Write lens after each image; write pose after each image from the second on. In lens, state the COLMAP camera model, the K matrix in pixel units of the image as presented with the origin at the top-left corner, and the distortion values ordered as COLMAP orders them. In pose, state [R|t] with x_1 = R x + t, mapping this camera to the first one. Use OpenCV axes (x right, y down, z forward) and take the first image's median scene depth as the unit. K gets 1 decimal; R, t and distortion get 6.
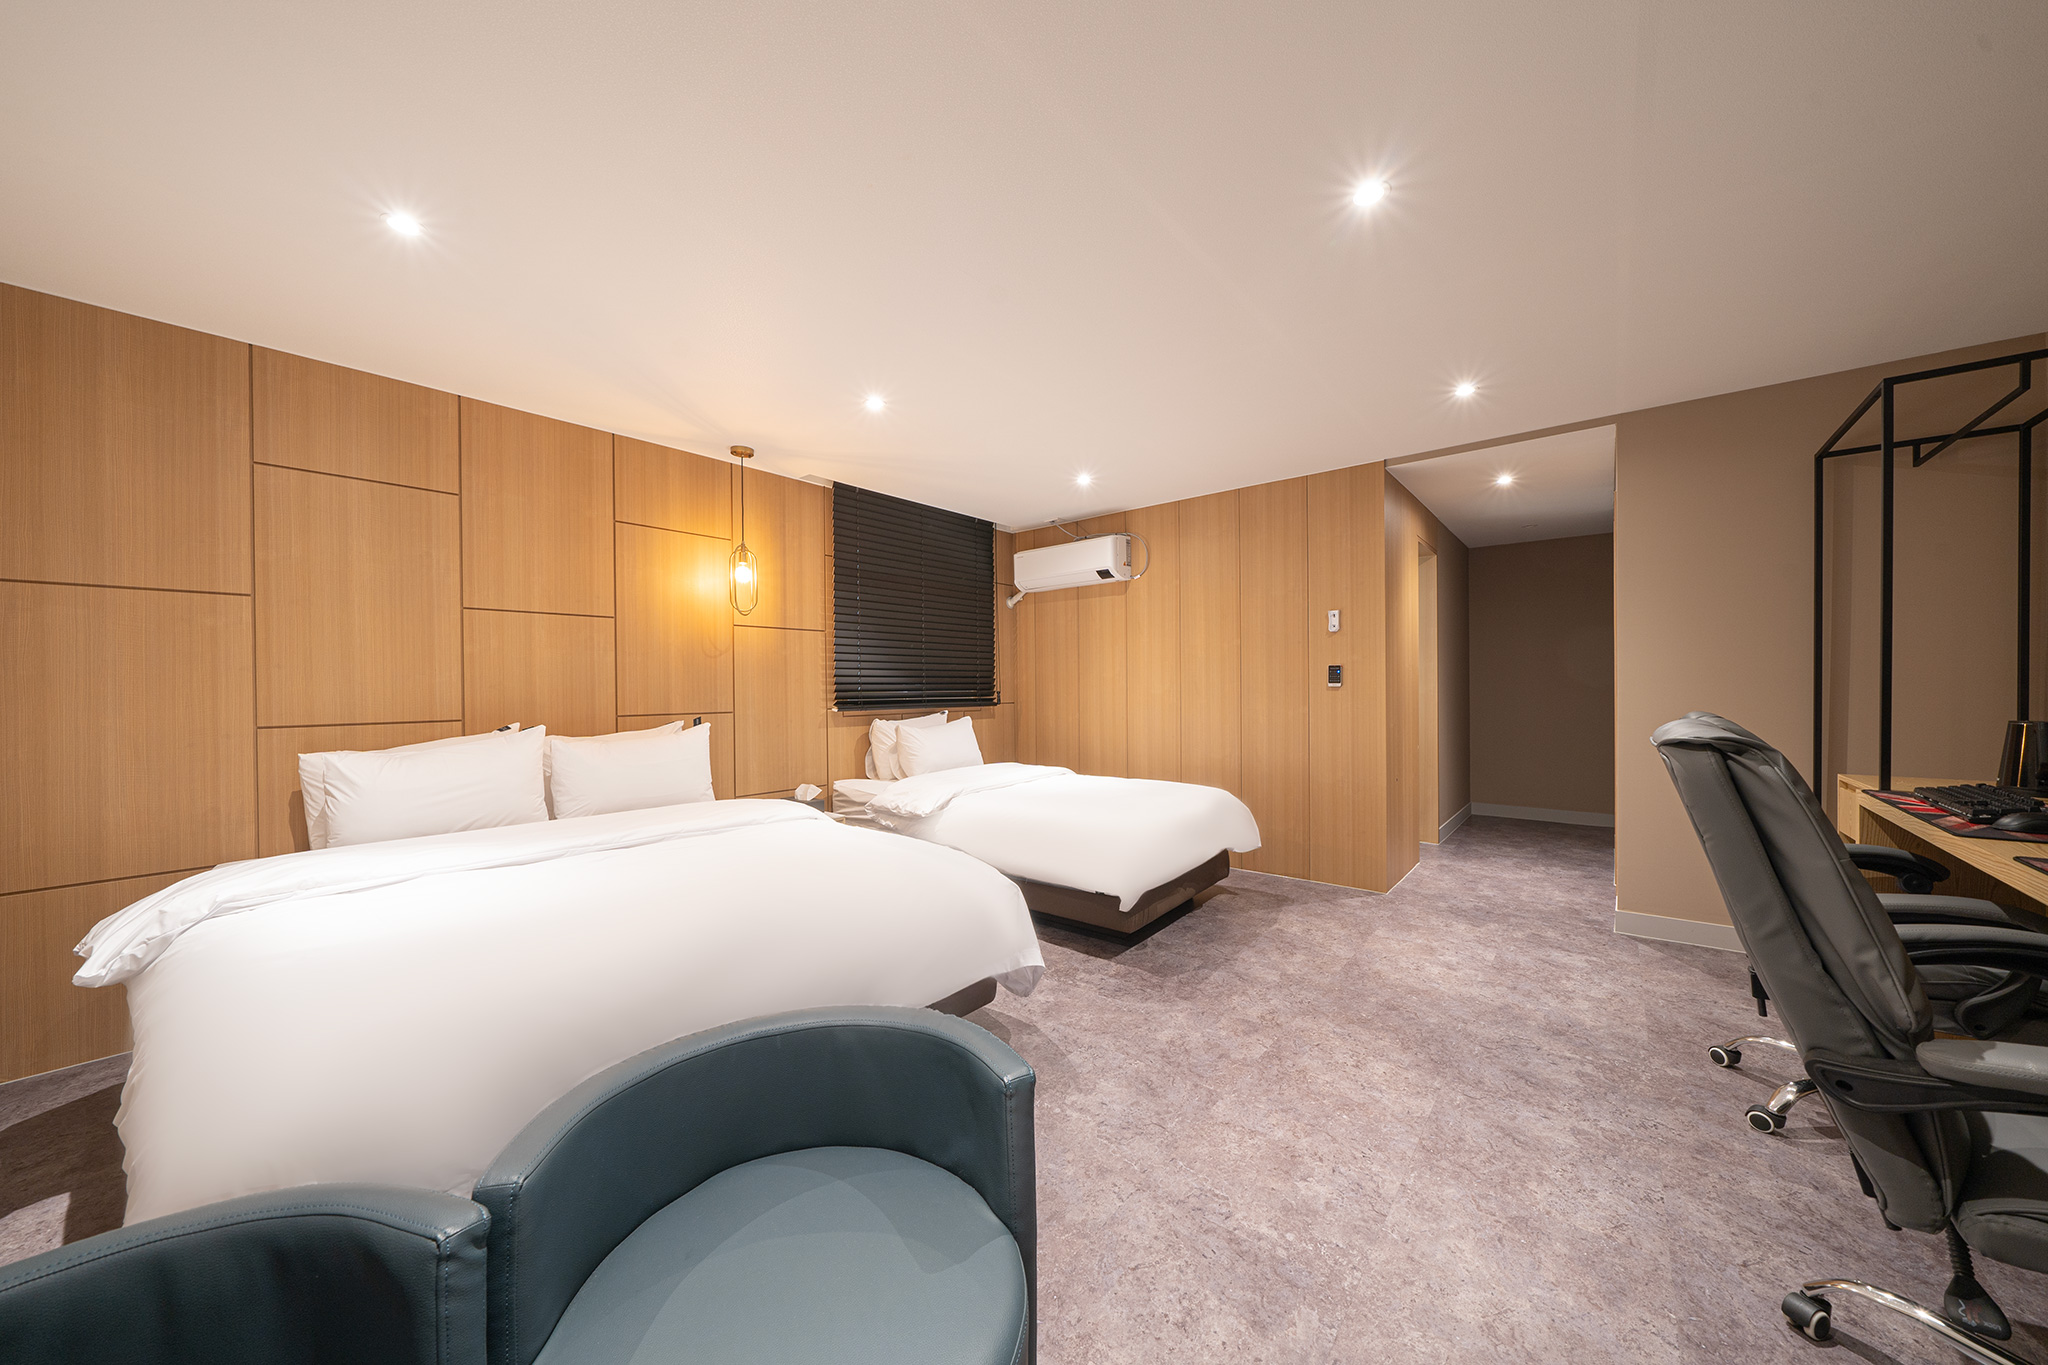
lens RADIAL K [[700.6, 0, 1021.0], [0, 700.6, 688.7], [0, 0, 1]] dist [-0.001483, 0.000333]
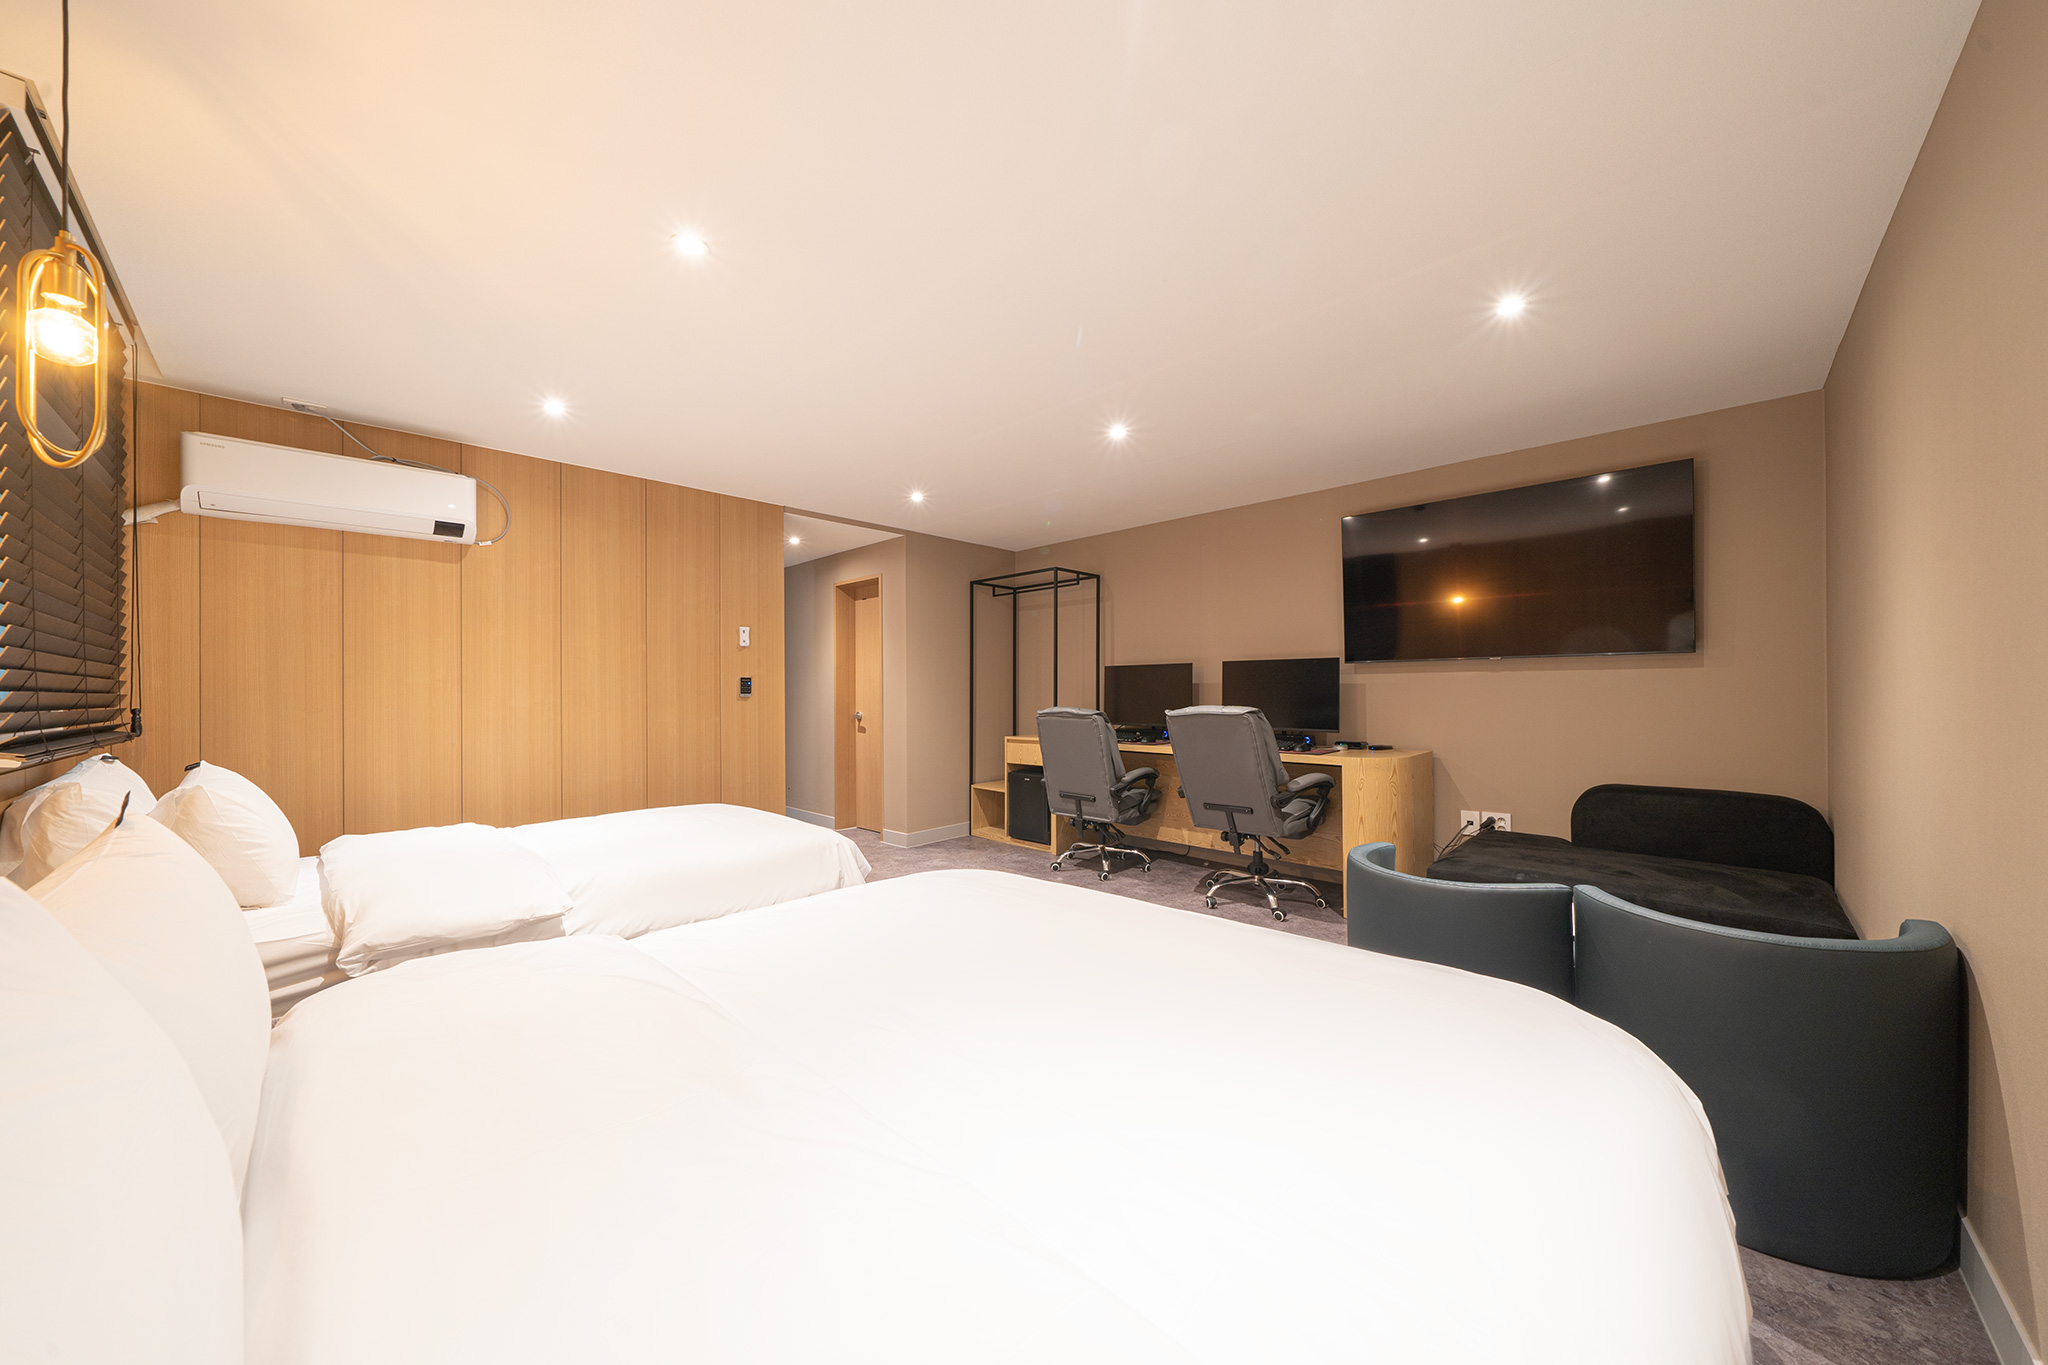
lens RADIAL K [[700.6, 0, 1021.0], [0, 700.6, 688.7], [0, 0, 1]] dist [-0.001483, 0.000333]
pose [[0.064275, 0.007114, 0.997907, -0.744416], [0.004256, 0.999964, -0.007403, -0.007356], [-0.997923, 0.004723, 0.064243, 0.609632]]
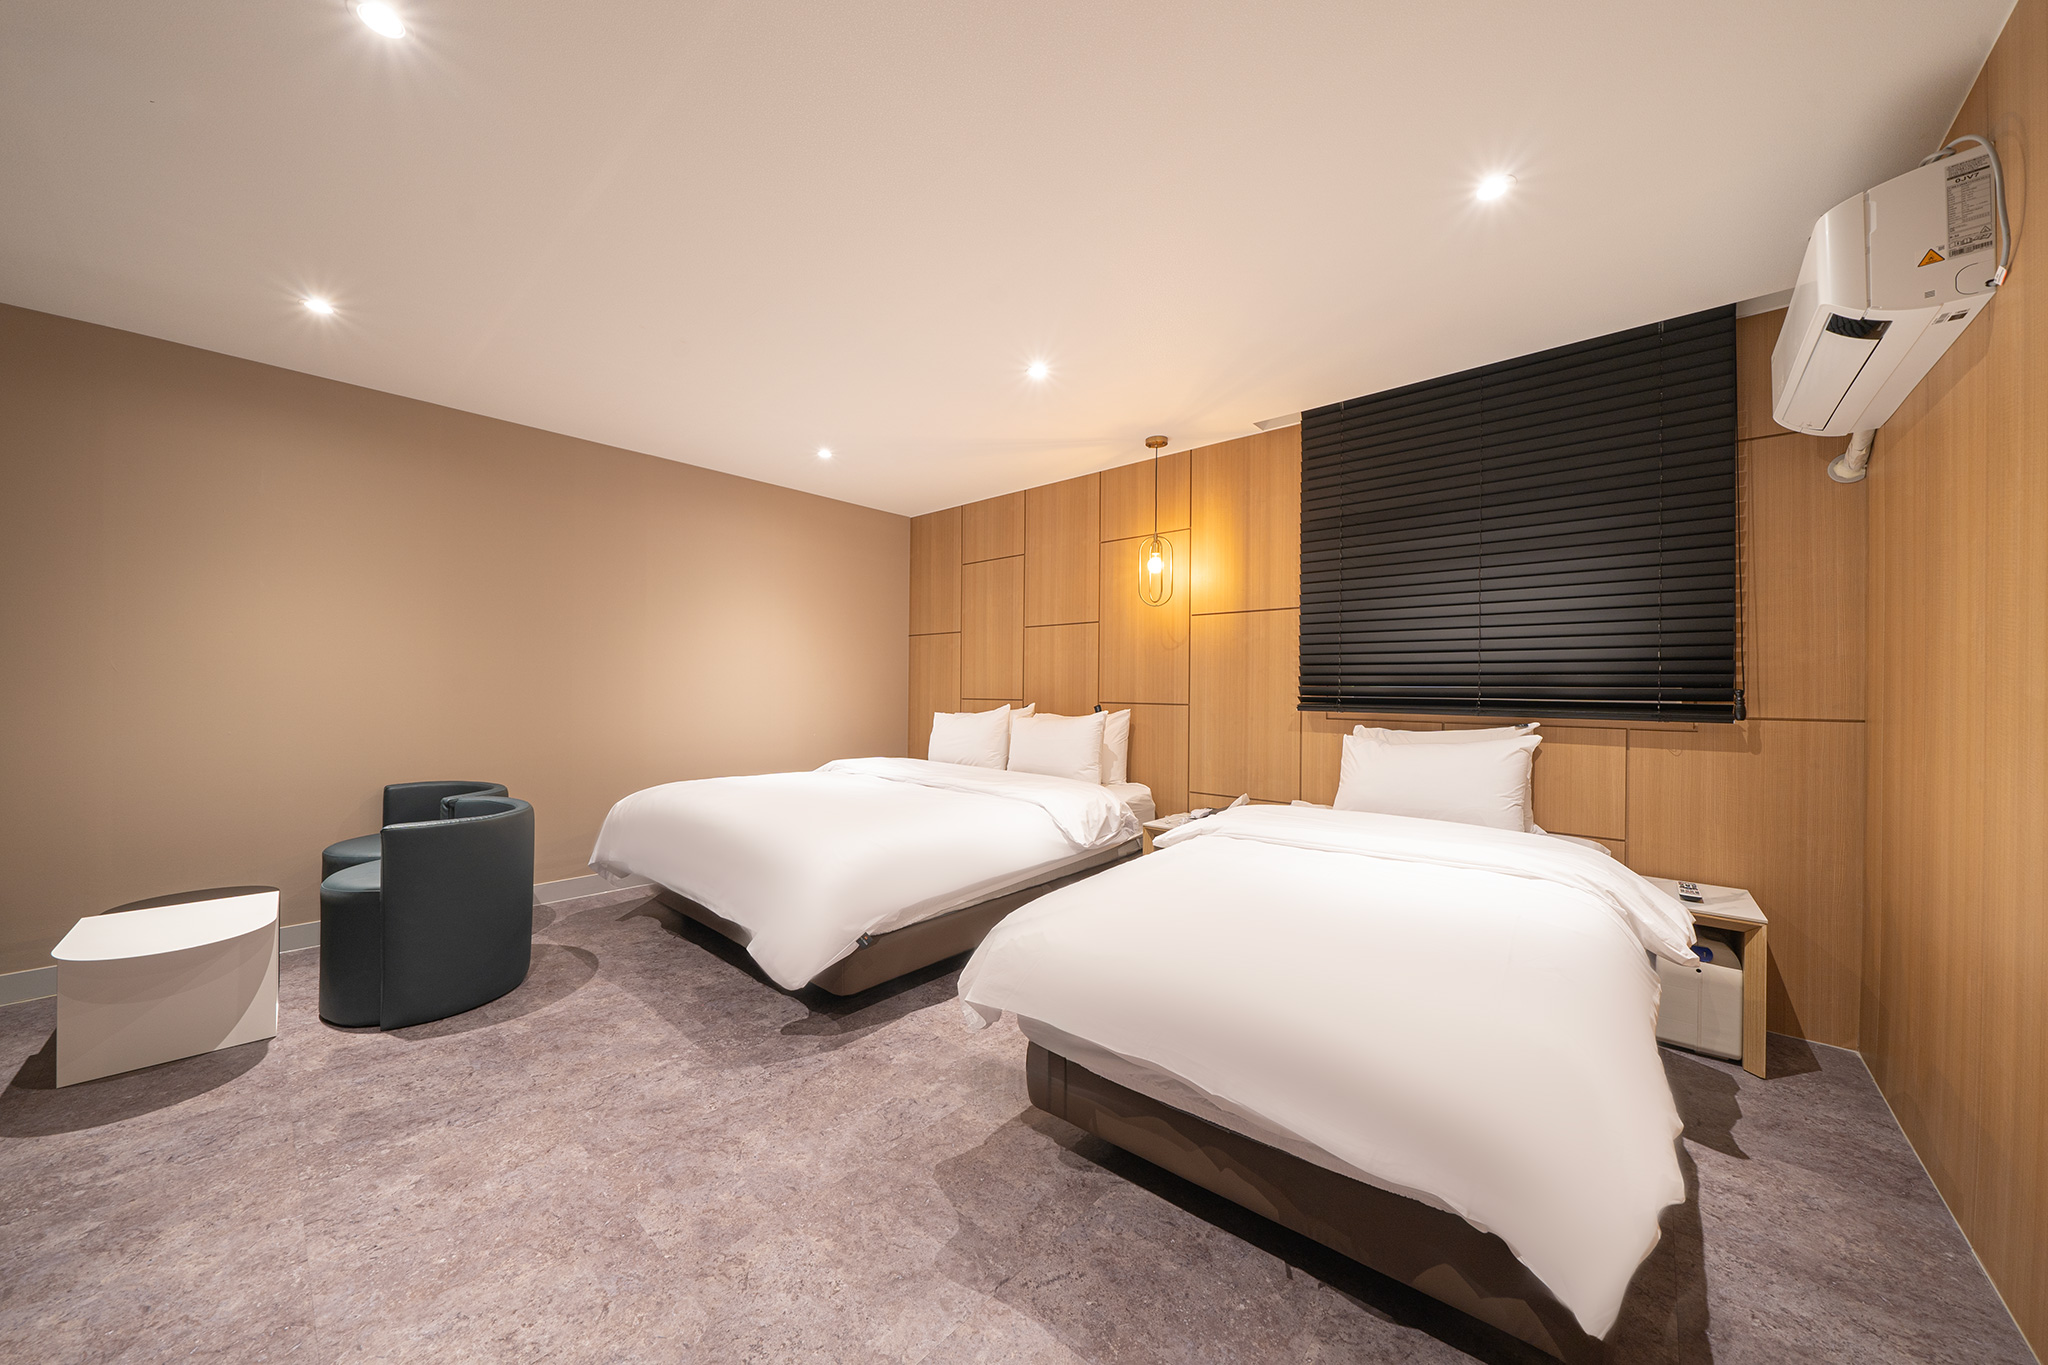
lens RADIAL K [[700.6, 0, 1021.0], [0, 700.6, 688.7], [0, 0, 1]] dist [-0.001483, 0.000333]
pose [[-0.030905, 0.007708, -0.999493, 0.664711], [-0.009685, 0.999921, 0.008011, 0.006832], [0.999475, 0.009927, -0.030828, 0.924458]]
